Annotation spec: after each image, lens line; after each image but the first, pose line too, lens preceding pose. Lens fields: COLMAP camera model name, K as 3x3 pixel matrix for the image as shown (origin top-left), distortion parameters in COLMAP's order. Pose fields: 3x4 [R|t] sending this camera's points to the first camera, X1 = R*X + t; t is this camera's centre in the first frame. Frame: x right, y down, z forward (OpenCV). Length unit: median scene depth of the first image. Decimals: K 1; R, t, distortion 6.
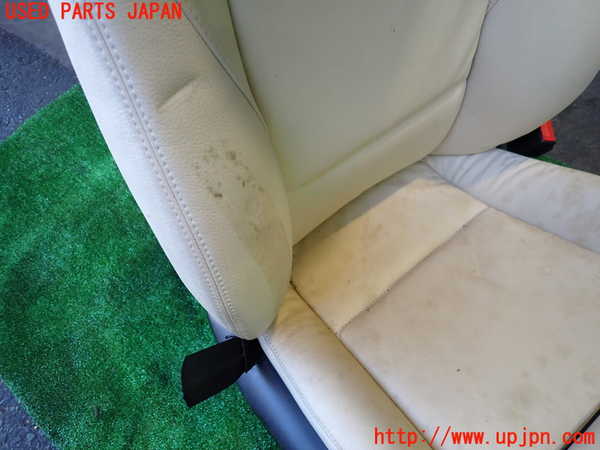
lens RADIAL K [[455.8, 0, 300.0], [0, 455.8, 225.0], [0, 0, 1]] dist [0.010774, 0.004282]
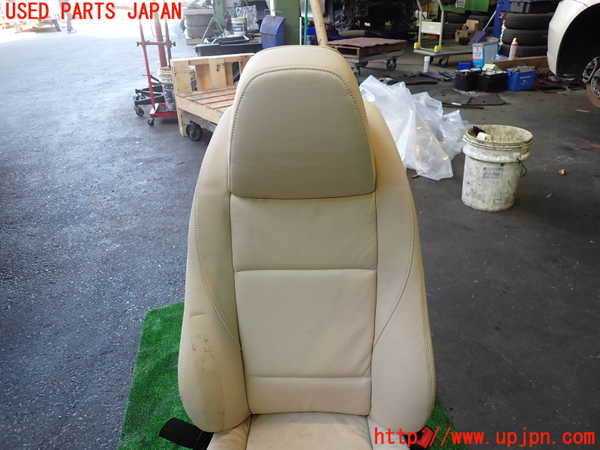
lens RADIAL K [[455.8, 0, 300.0], [0, 455.8, 225.0], [0, 0, 1]] dist [0.010774, 0.004282]
pose [[0.766351, 0.329793, -0.551310, 0.812729], [-0.540782, 0.794422, -0.276494, -0.121819], [0.346788, 0.510030, 0.787152, -0.723658]]
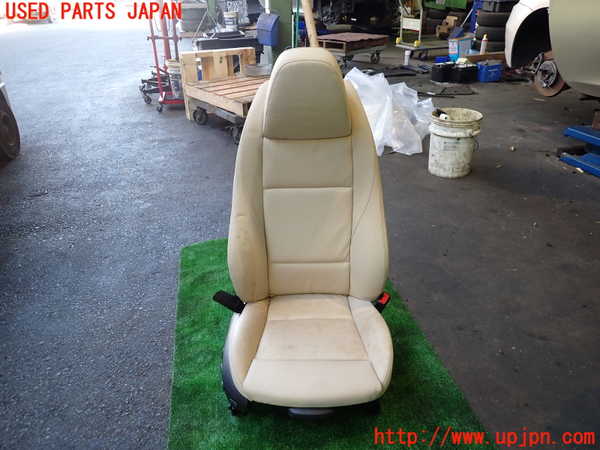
lens RADIAL K [[455.8, 0, 300.0], [0, 455.8, 225.0], [0, 0, 1]] dist [0.010774, 0.004282]
pose [[0.781780, 0.334039, -0.526534, 1.304543], [-0.530246, 0.800459, -0.279472, 0.383674], [0.328114, 0.497679, 0.802906, -1.259342]]
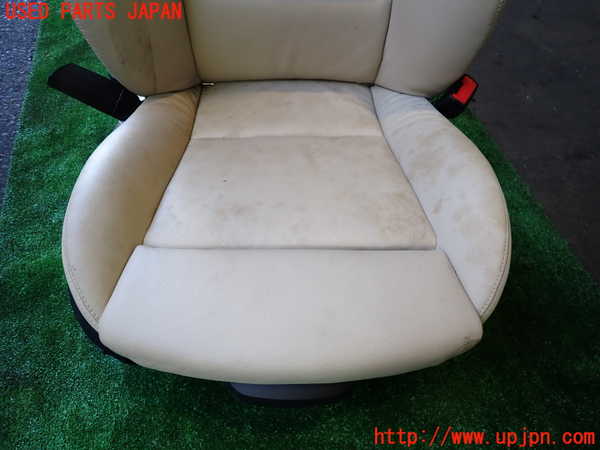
lens RADIAL K [[455.8, 0, 300.0], [0, 455.8, 225.0], [0, 0, 1]] dist [0.010774, 0.004282]
pose [[0.797973, 0.520421, -0.303975, 0.698673], [-0.534631, 0.844061, 0.041601, 0.197169], [0.278223, 0.129318, 0.951771, -0.045056]]
